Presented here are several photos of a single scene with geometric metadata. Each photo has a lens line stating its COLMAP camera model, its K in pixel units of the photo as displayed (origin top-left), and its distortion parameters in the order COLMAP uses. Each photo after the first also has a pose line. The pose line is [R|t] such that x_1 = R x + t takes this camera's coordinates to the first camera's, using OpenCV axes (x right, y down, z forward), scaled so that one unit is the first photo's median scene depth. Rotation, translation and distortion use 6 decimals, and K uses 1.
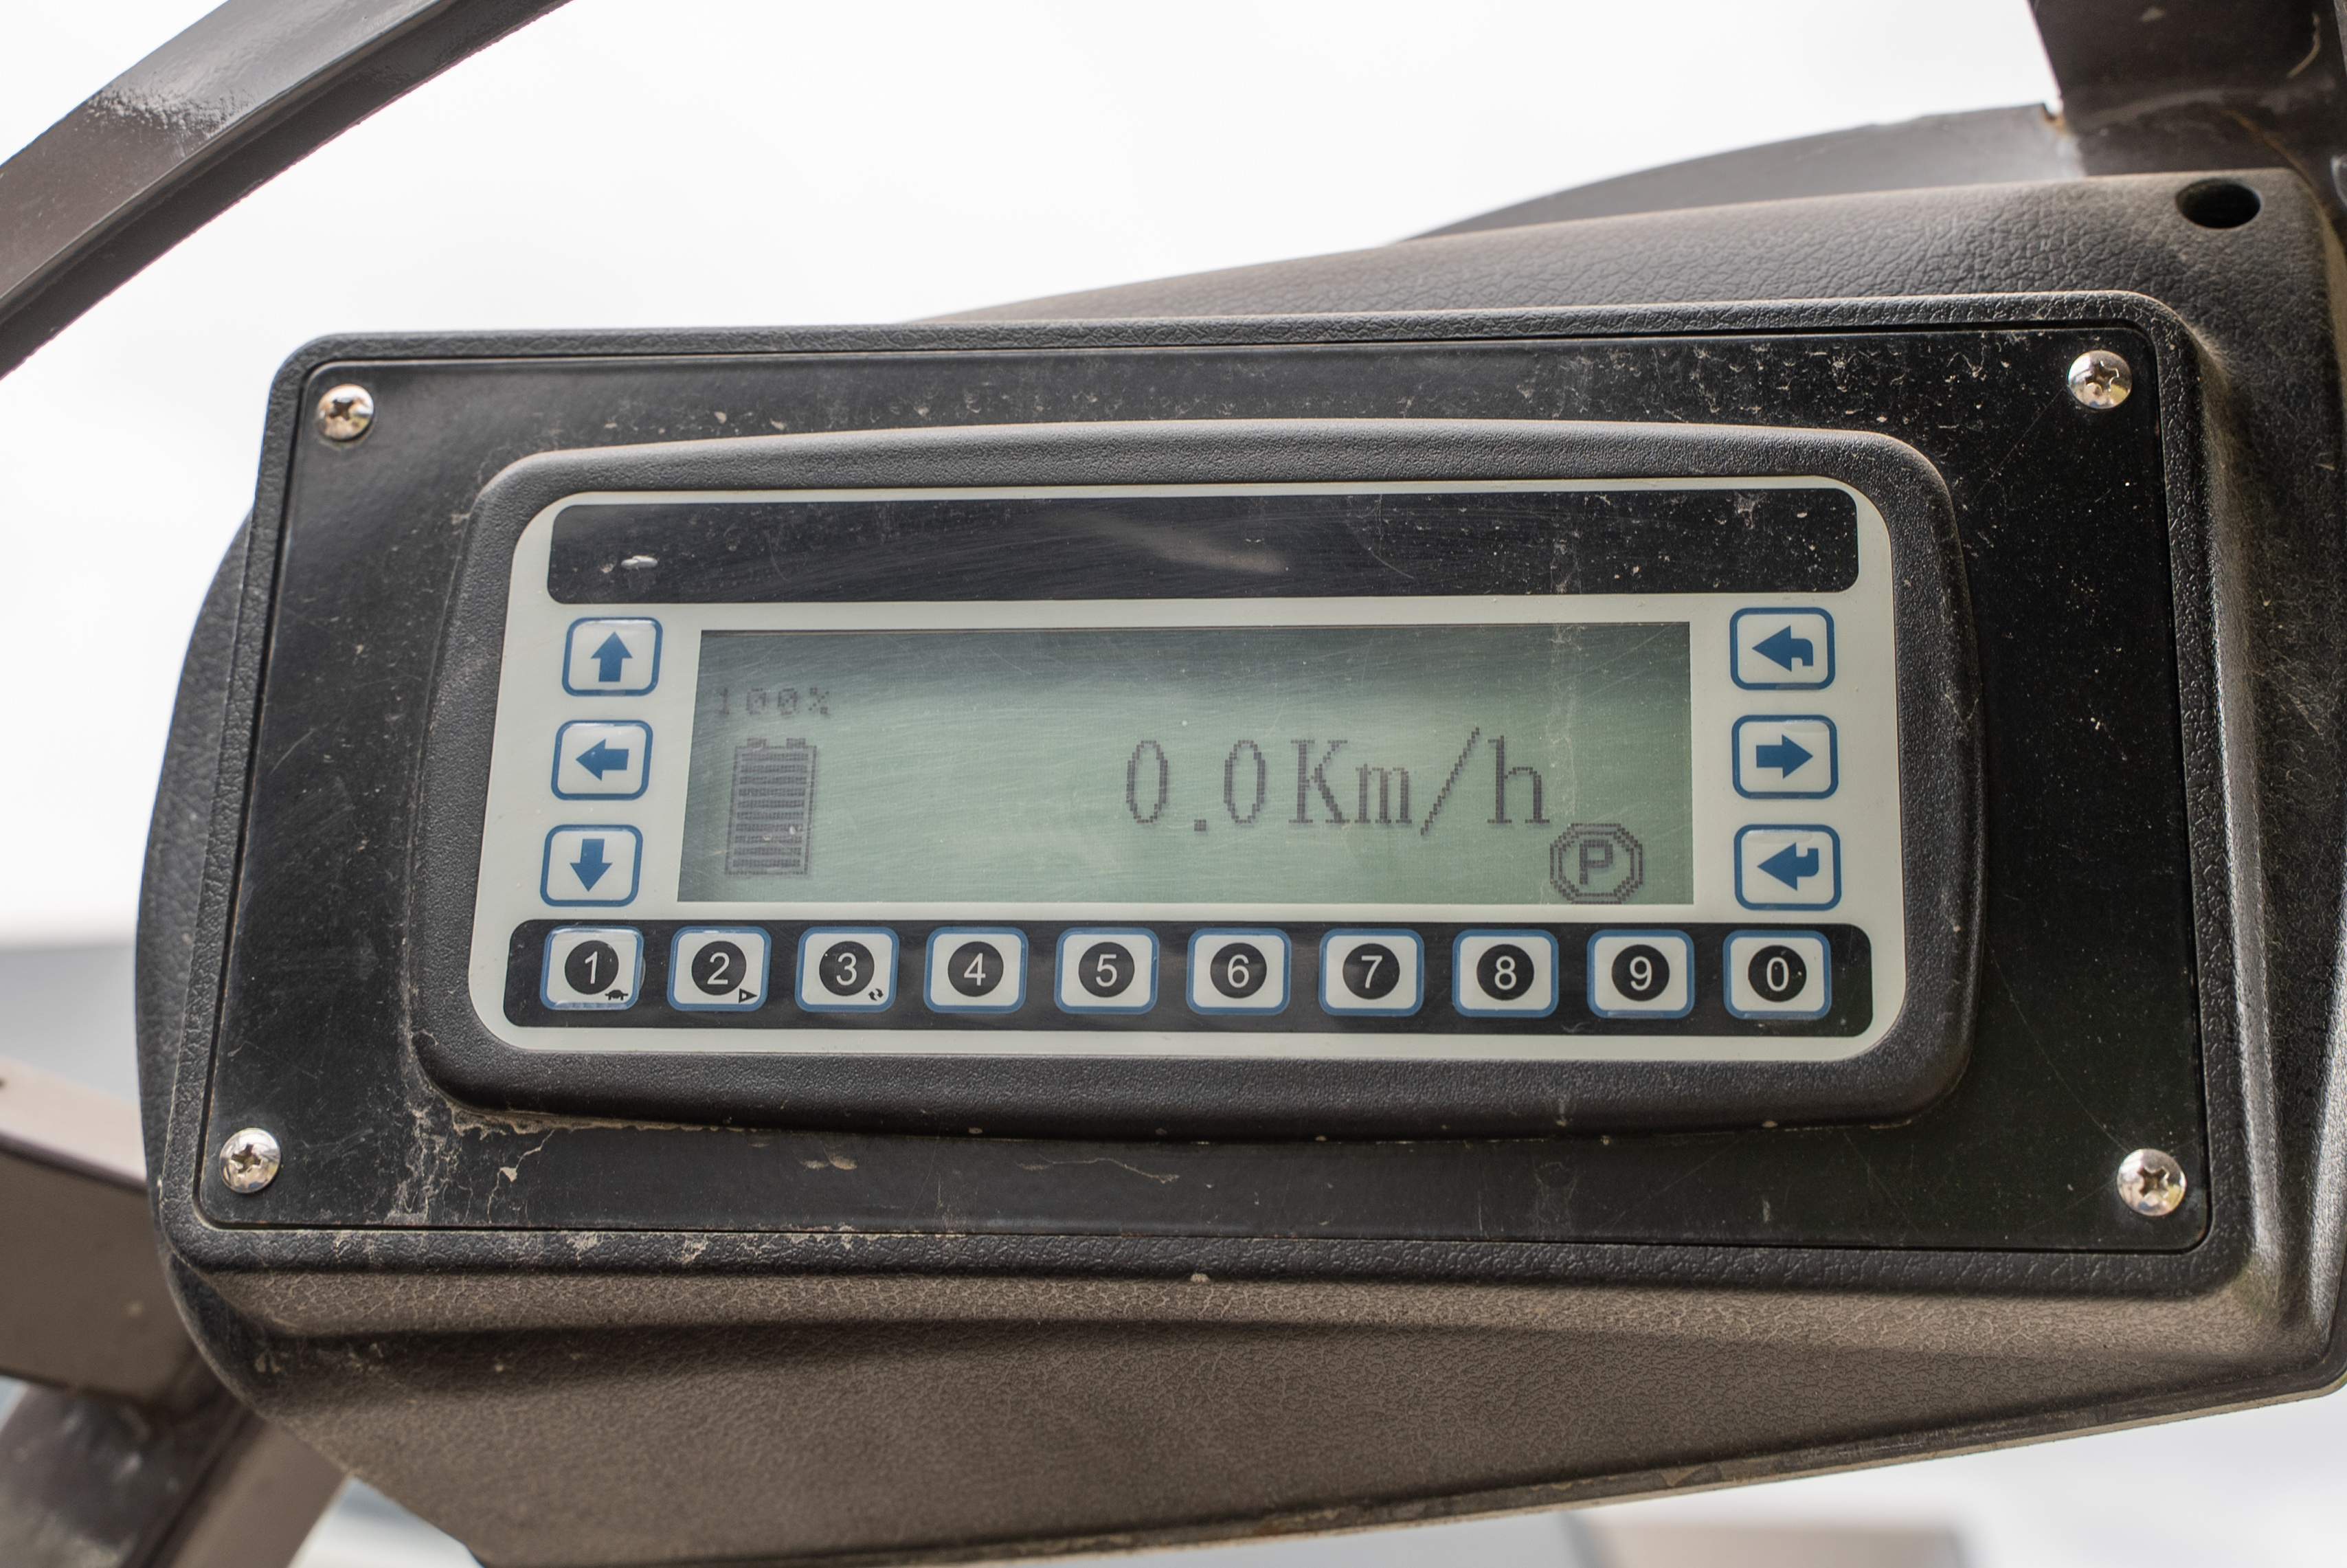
lens RADIAL K [[2419.4, 0, 1193.6], [0, 2419.4, 783.5], [0, 0, 1]] dist [-0.012394, 0.000000]
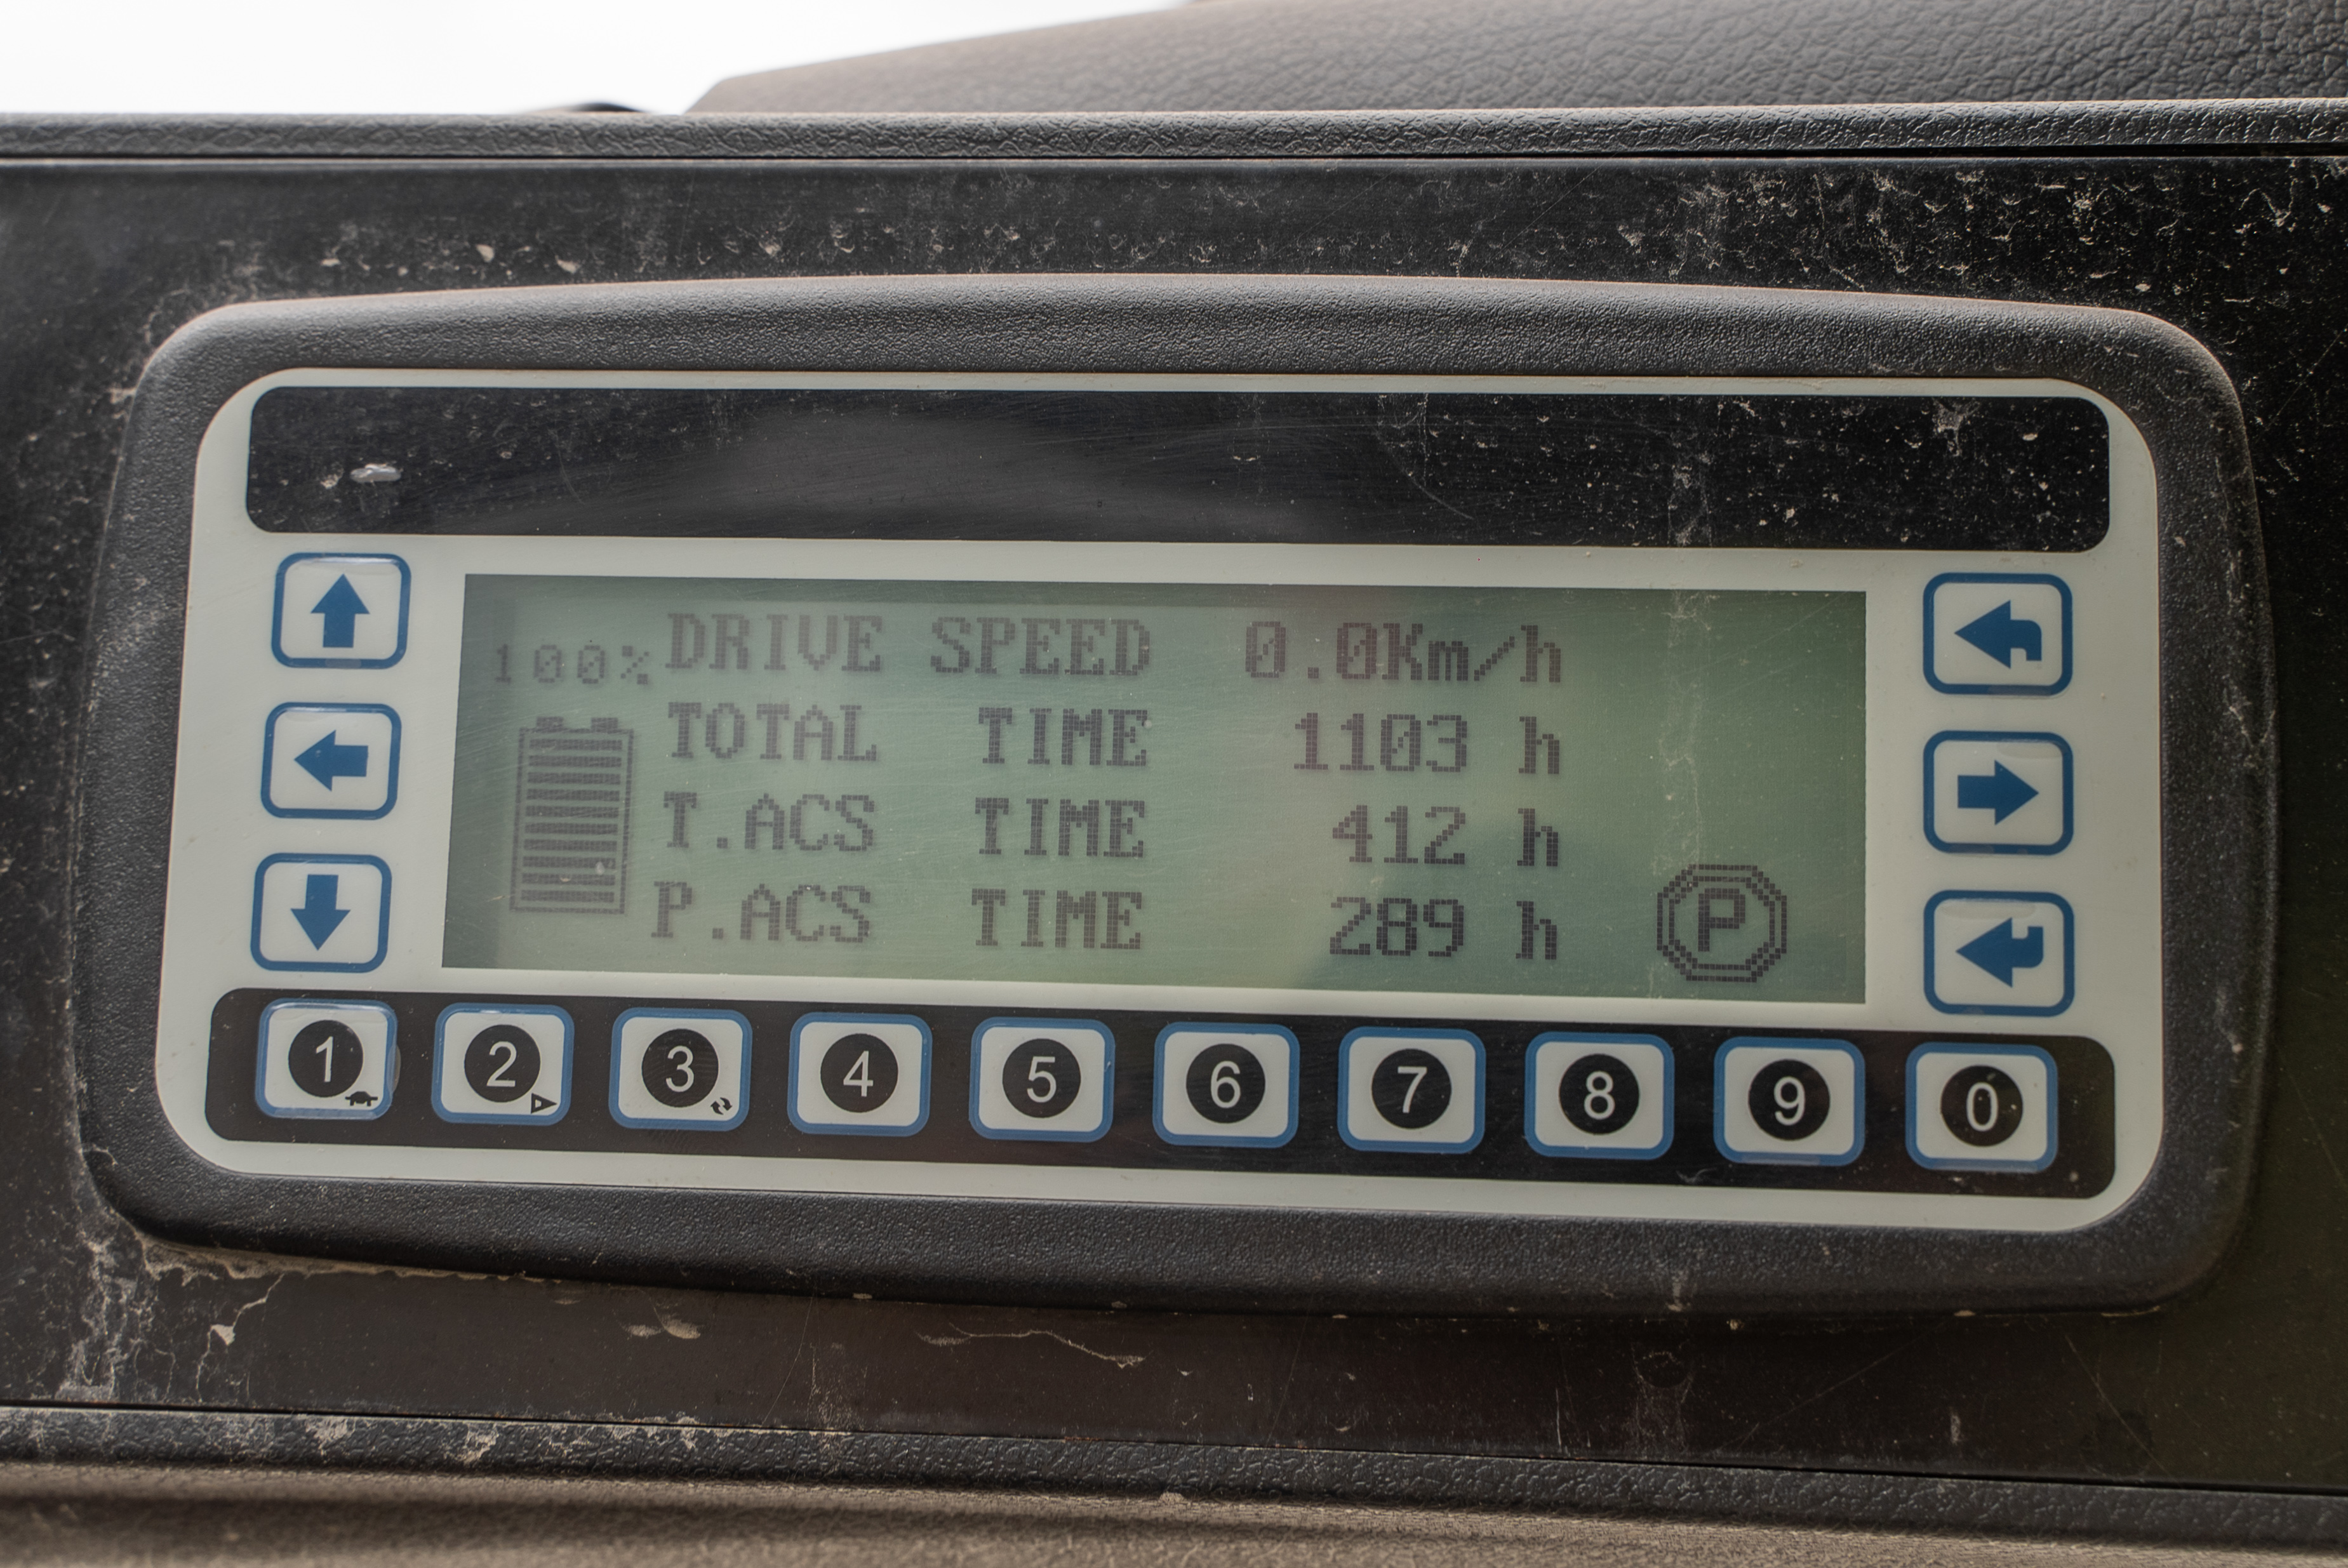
lens RADIAL K [[2763.0, 0, 1155.4], [0, 2763.0, 785.0], [0, 0, 1]] dist [-0.000145, 0.000000]
pose [[0.999870, -0.002944, 0.015860, -0.014477], [0.000732, 0.990471, 0.137720, -0.118584], [-0.016114, -0.137690, 0.990344, 0.191944]]
